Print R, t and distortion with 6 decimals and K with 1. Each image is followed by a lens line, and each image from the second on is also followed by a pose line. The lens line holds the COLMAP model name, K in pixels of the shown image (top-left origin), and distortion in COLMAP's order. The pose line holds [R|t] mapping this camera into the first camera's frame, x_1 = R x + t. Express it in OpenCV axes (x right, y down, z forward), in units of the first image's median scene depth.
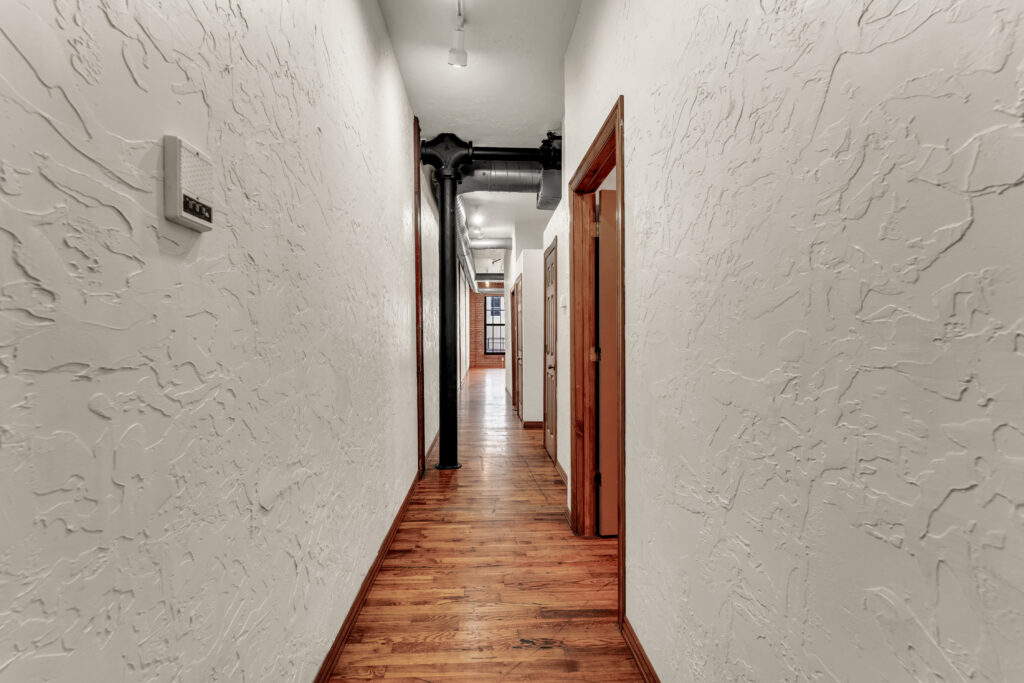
lens RADIAL K [[415.0, 0, 507.3], [0, 415.0, 339.6], [0, 0, 1]] dist [-0.000478, -0.000687]
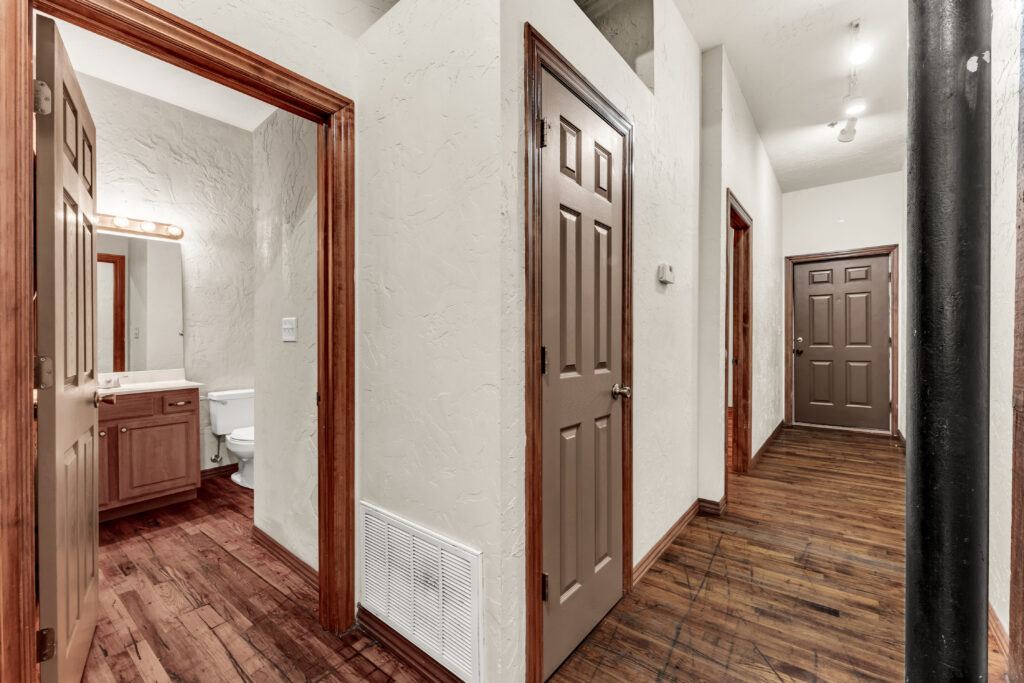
lens RADIAL K [[415.0, 0, 510.3], [0, 415.0, 343.1], [0, 0, 1]] dist [-0.000478, -0.000687]
pose [[-0.733539, 0.009405, 0.679583, -0.165374], [0.015693, 0.999872, 0.003101, 0.011413], [-0.679467, 0.012939, -0.733592, 2.060034]]
